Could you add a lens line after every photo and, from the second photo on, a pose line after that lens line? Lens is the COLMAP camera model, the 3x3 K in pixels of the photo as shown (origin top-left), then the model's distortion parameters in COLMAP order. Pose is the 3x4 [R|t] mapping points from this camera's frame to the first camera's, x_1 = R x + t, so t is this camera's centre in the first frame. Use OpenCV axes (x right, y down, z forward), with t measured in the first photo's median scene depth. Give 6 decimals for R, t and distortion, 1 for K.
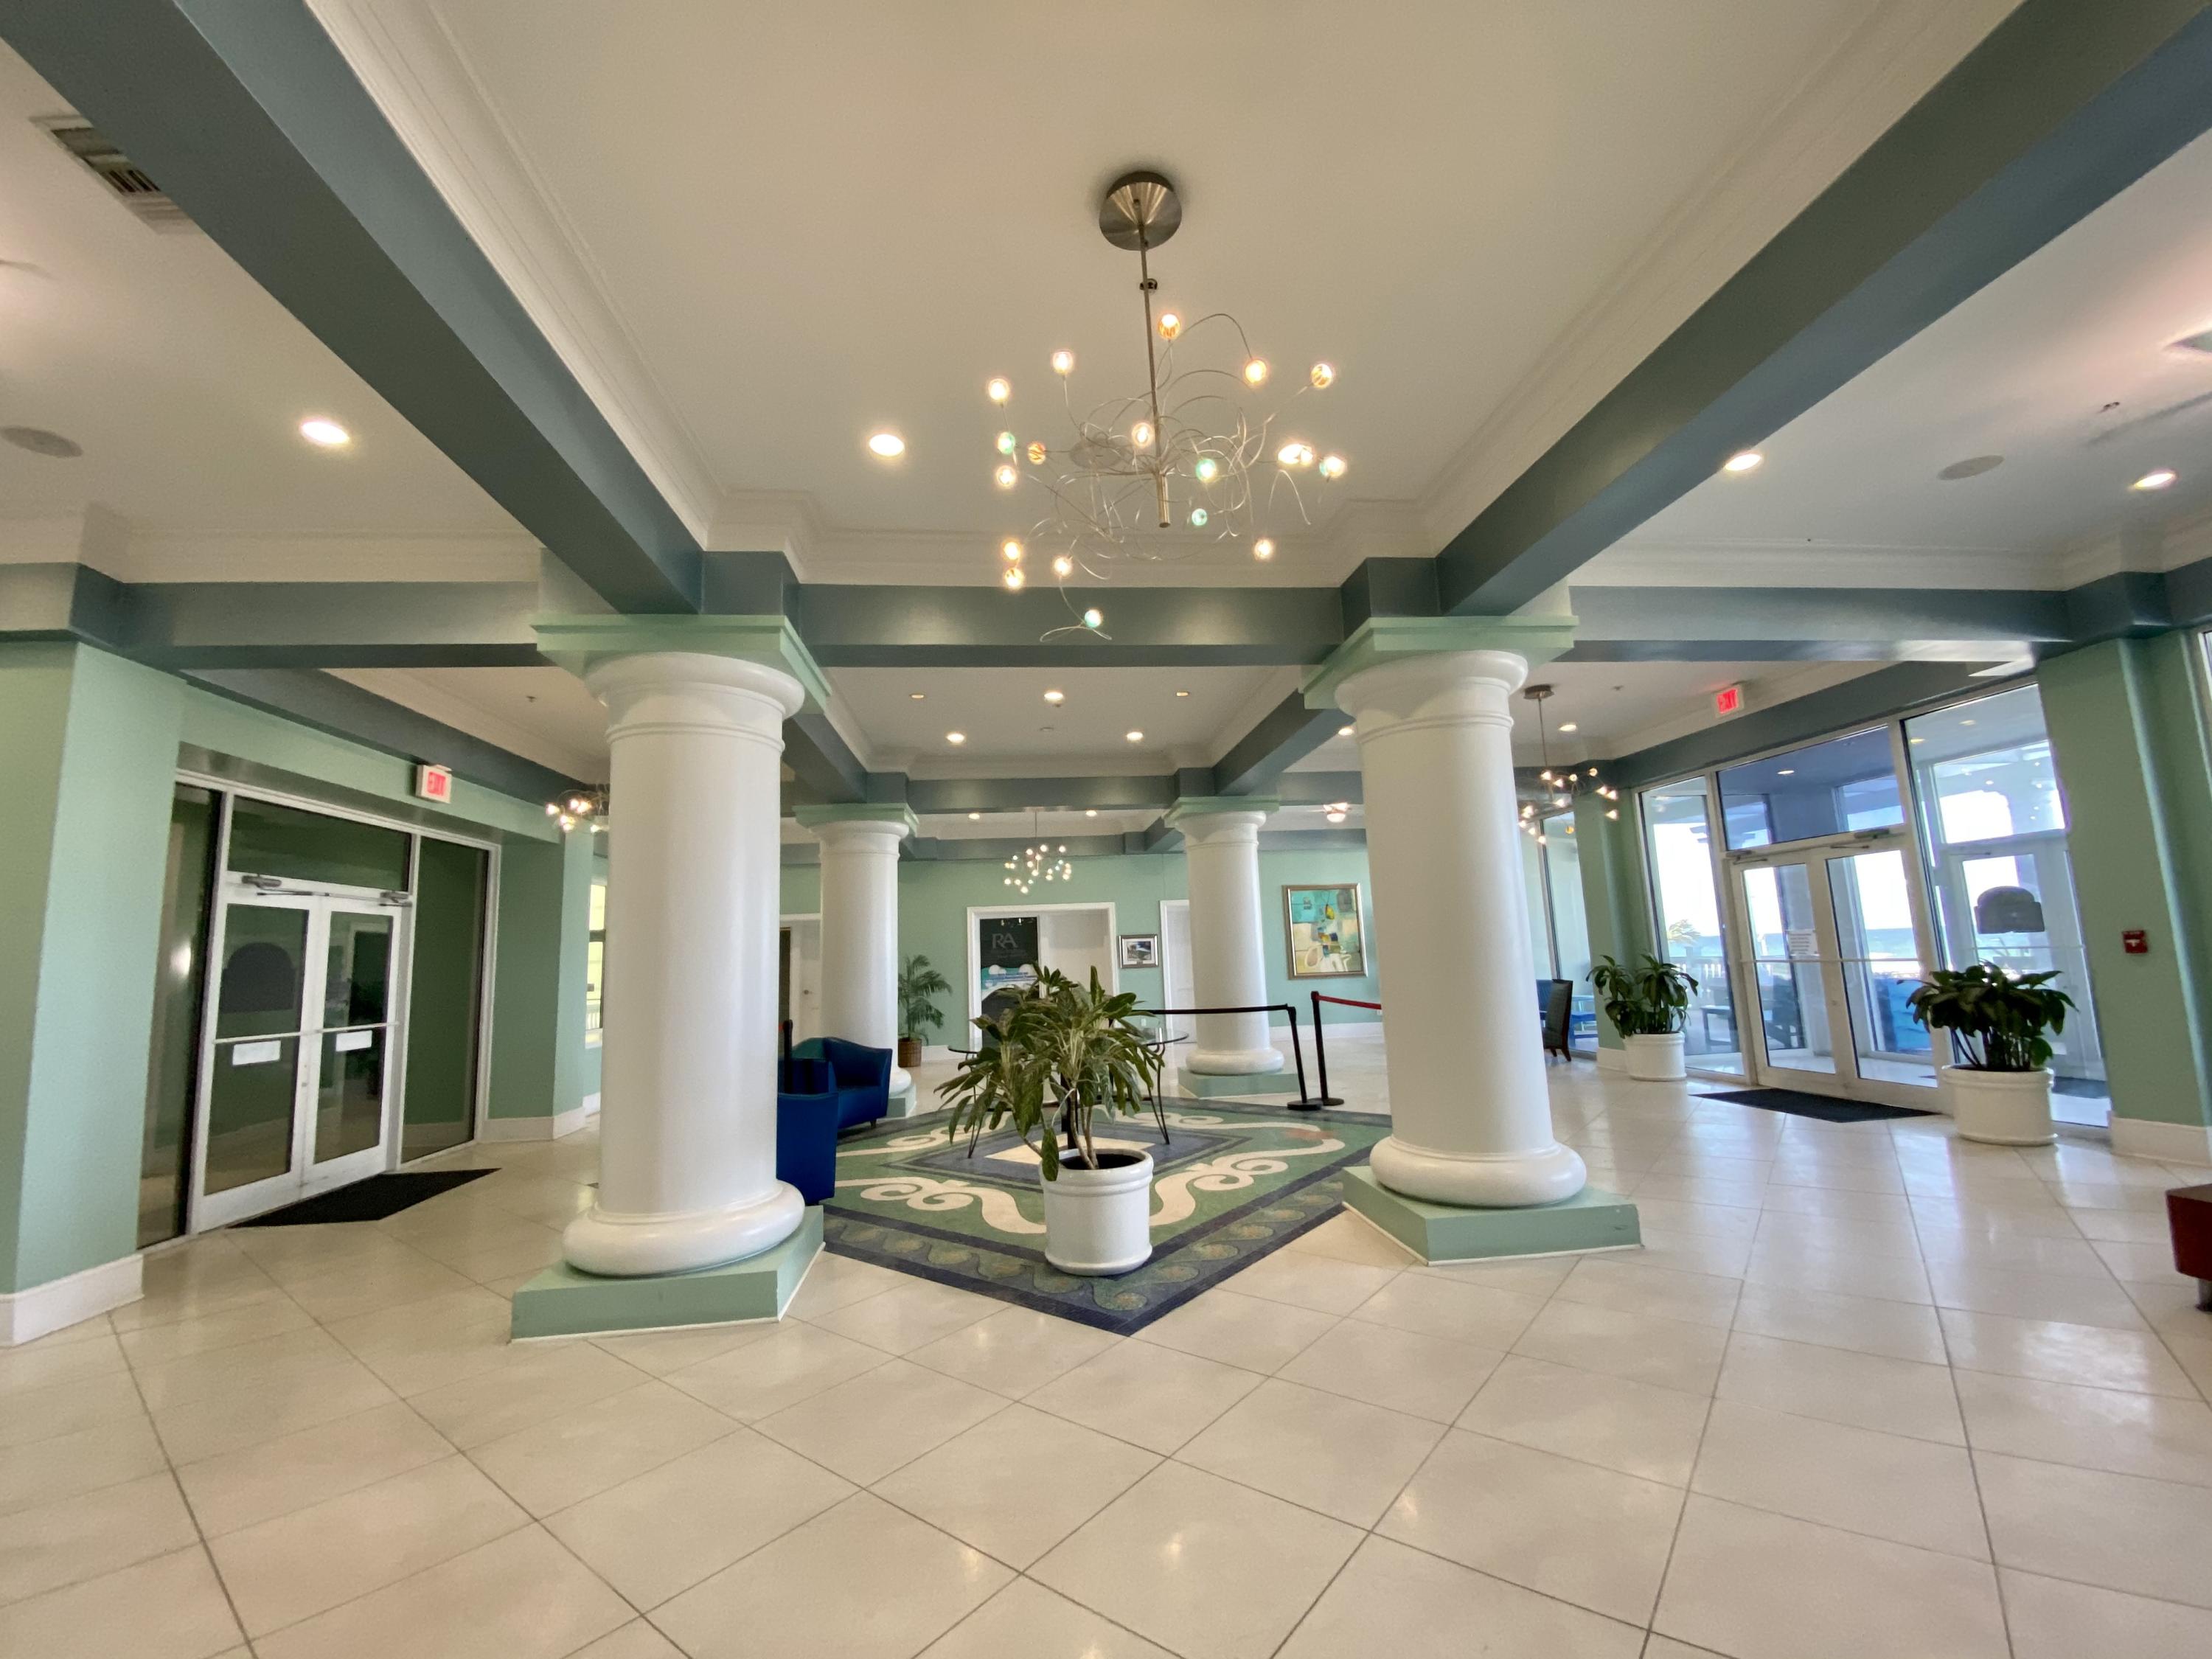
lens RADIAL K [[910.0, 0, 1107.6], [0, 910.0, 829.3], [0, 0, 1]] dist [0.010821, 0.000059]
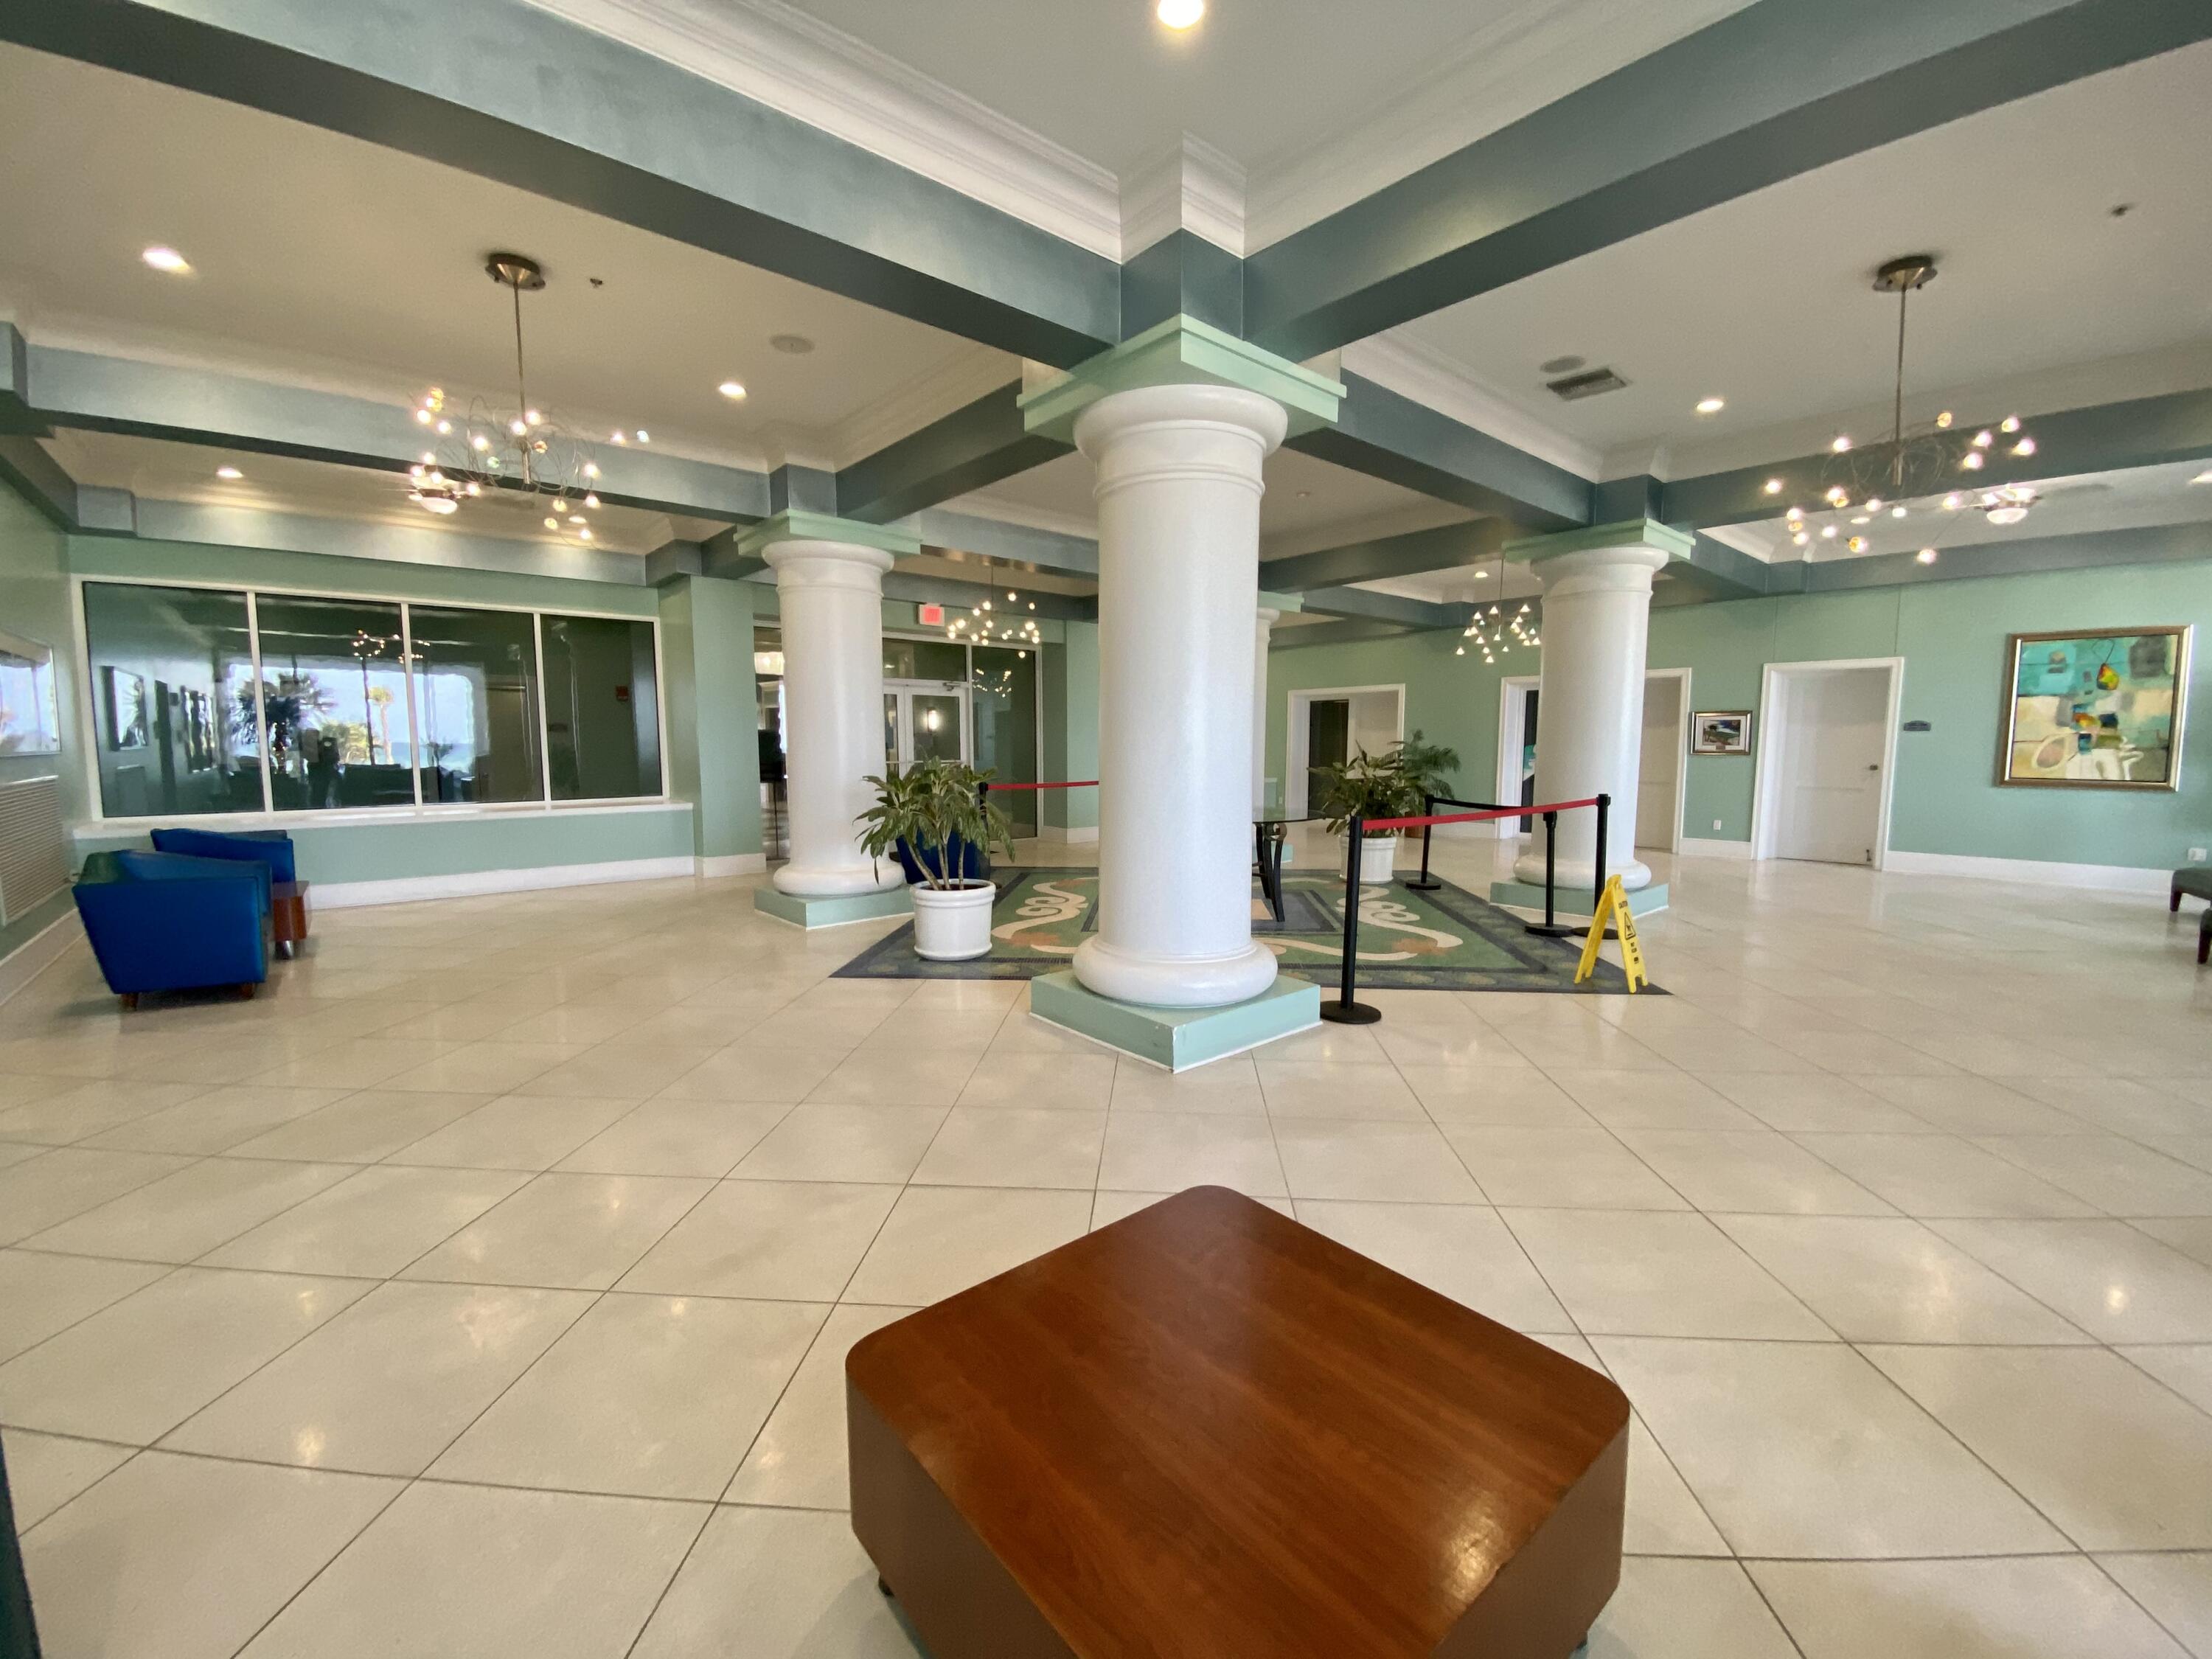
lens RADIAL K [[910.0, 0, 1120.6], [0, 910.0, 825.2], [0, 0, 1]] dist [0.010821, 0.000059]
pose [[0.571122, 0.119830, -0.812072, 0.377325], [0.091613, 0.973802, 0.208126, 0.003576], [0.815737, -0.193261, 0.545182, 0.155389]]
